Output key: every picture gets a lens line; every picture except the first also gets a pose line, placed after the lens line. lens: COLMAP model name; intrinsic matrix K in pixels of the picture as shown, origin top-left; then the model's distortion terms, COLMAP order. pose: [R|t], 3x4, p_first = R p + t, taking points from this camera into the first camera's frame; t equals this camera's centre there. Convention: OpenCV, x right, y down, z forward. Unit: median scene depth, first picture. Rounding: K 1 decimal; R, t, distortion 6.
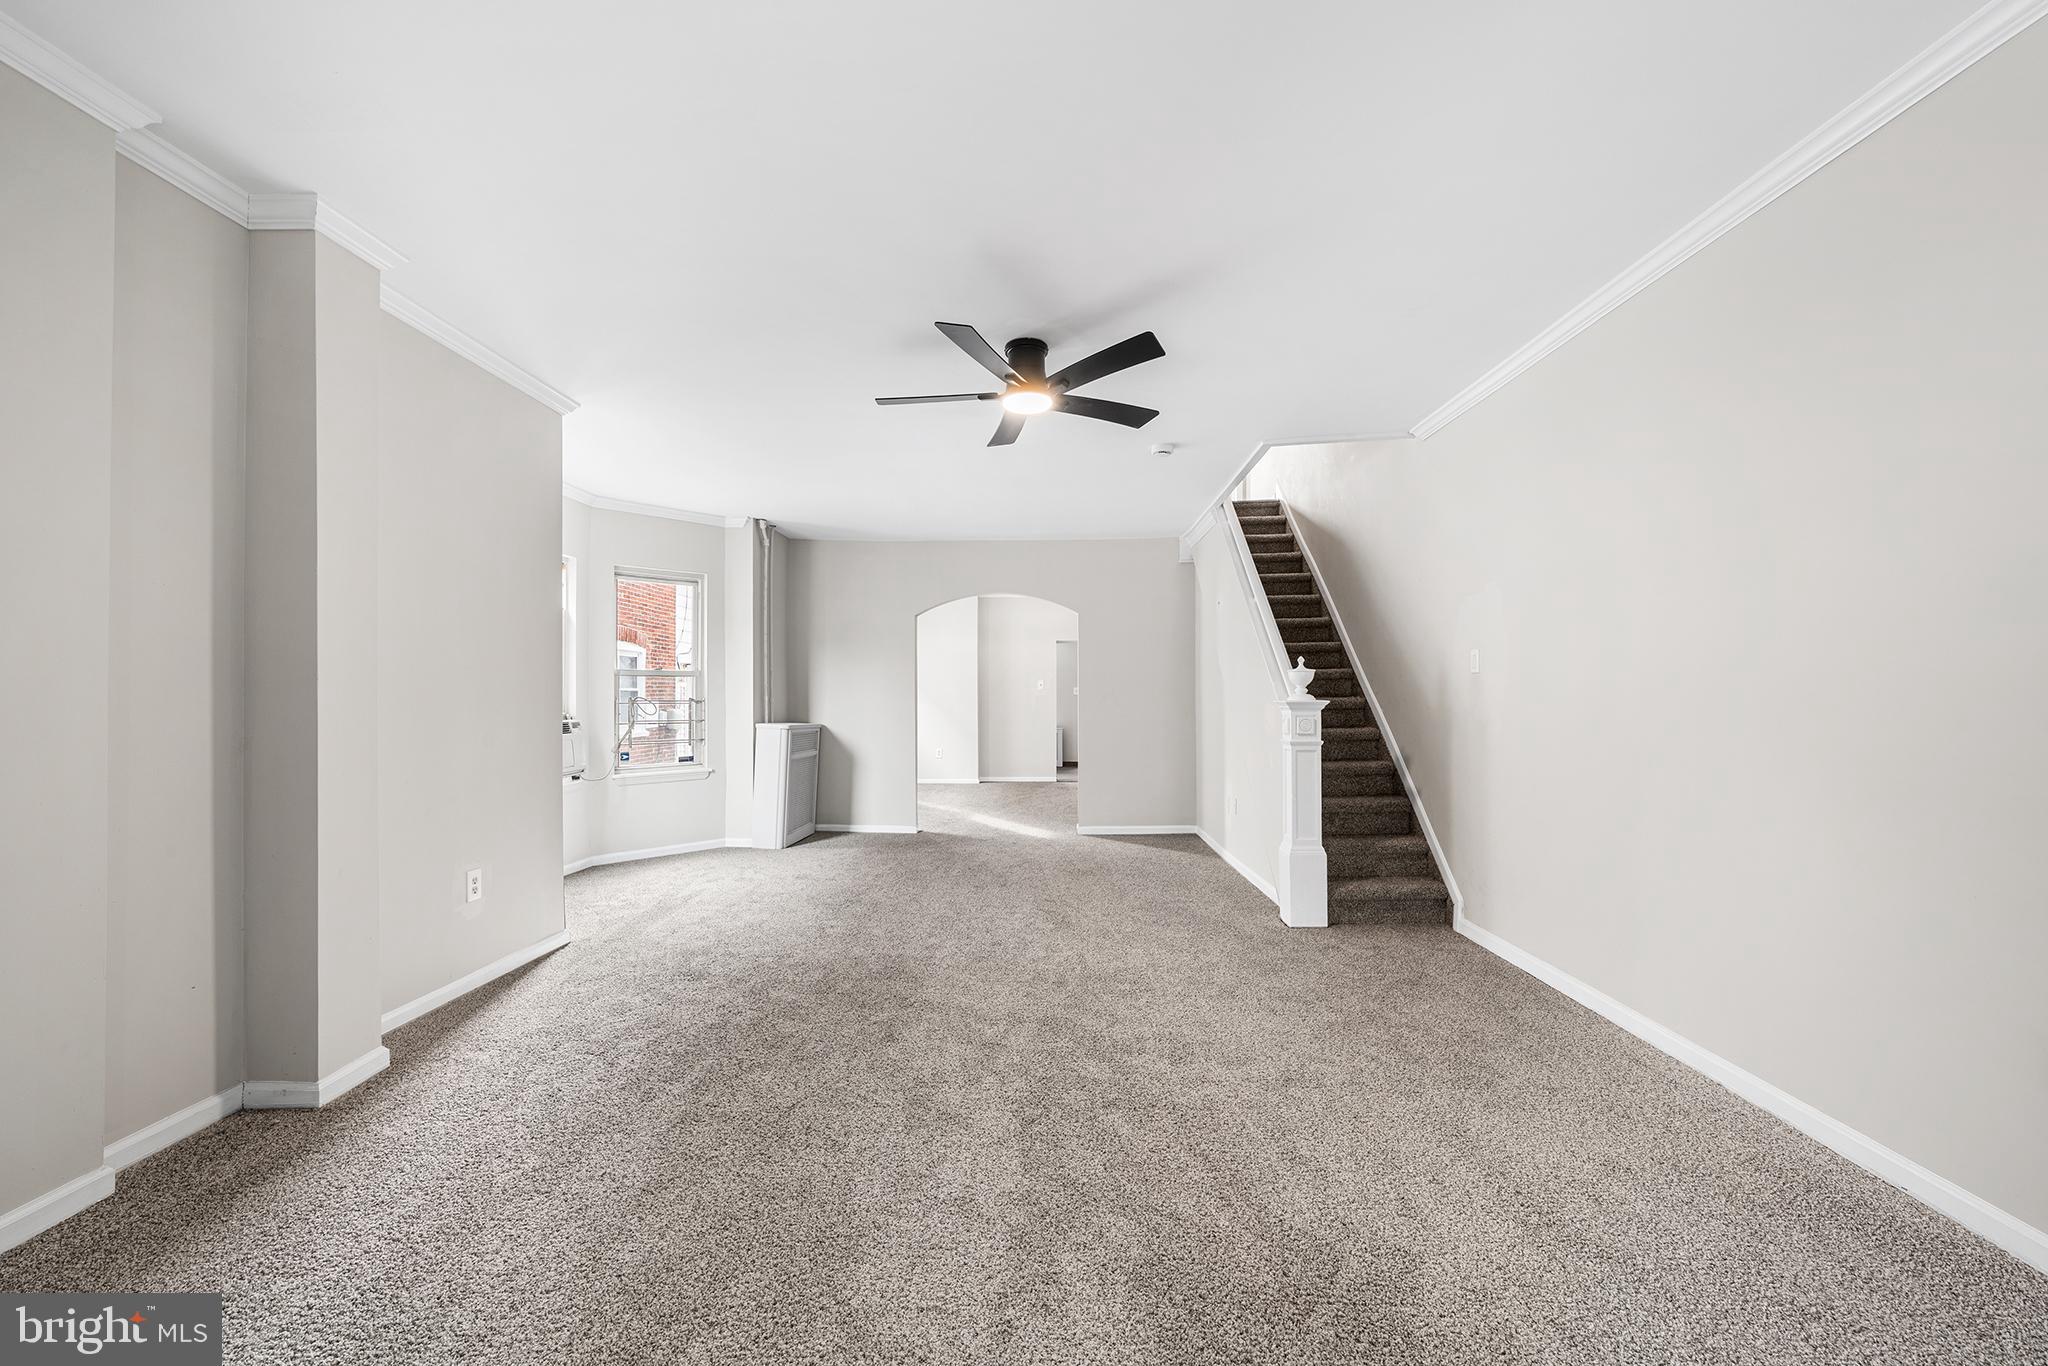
lens RADIAL K [[817.4, 0, 1024.4], [0, 817.4, 690.7], [0, 0, 1]] dist [-0.000690, -0.000339]
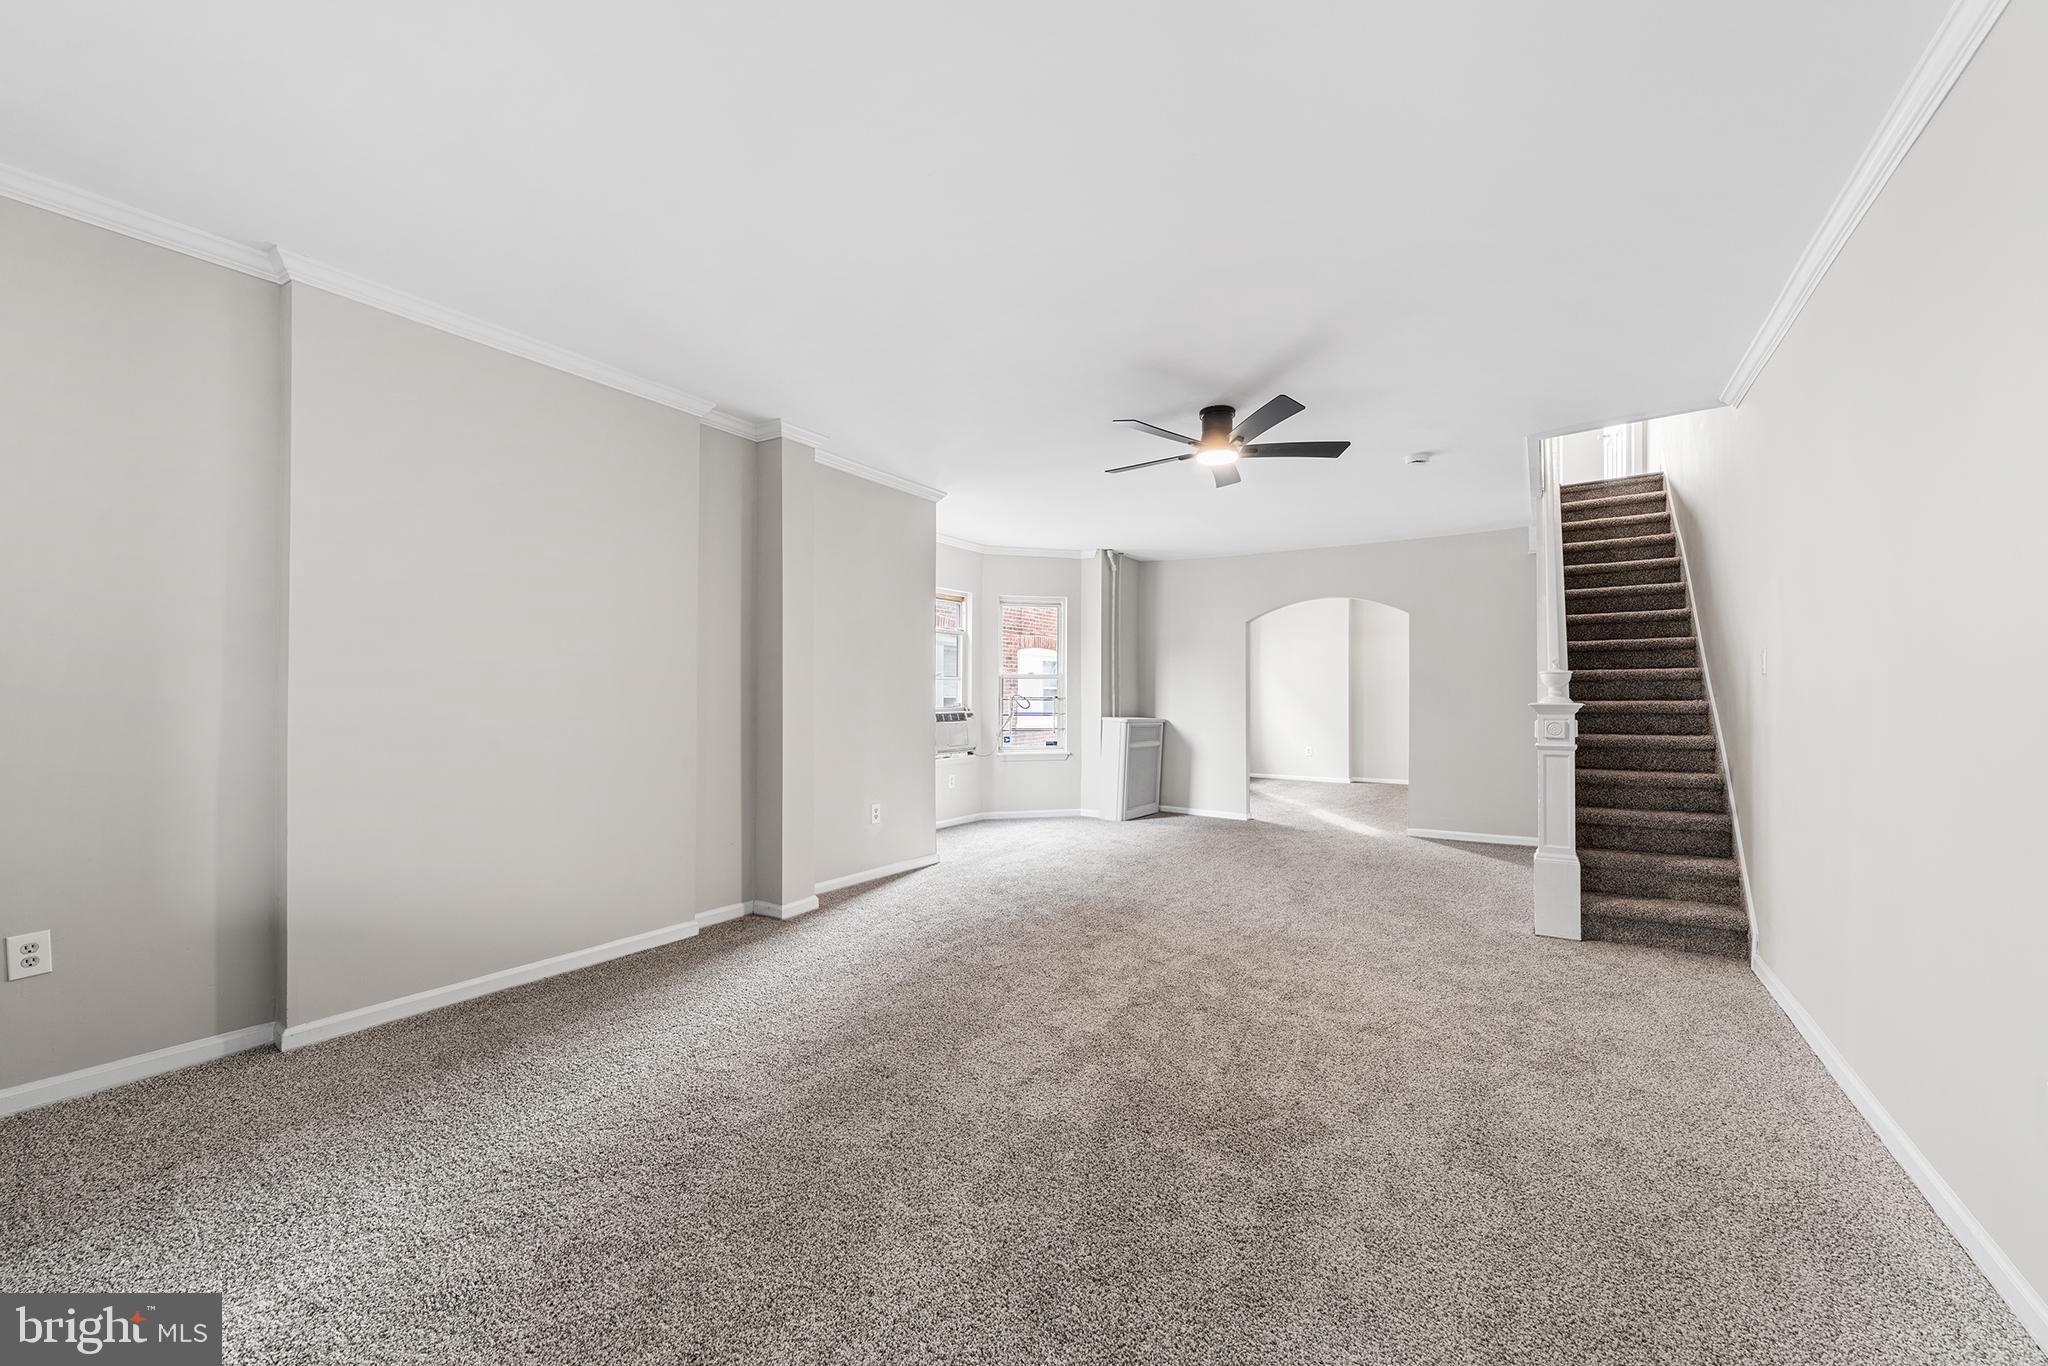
lens RADIAL K [[817.4, 0, 1024.4], [0, 817.4, 690.7], [0, 0, 1]] dist [-0.000690, -0.000339]
pose [[0.851000, 0.004187, -0.525149, 0.361038], [-0.003109, 0.999991, 0.002936, -0.004526], [0.525156, -0.000866, 0.851005, -0.174586]]
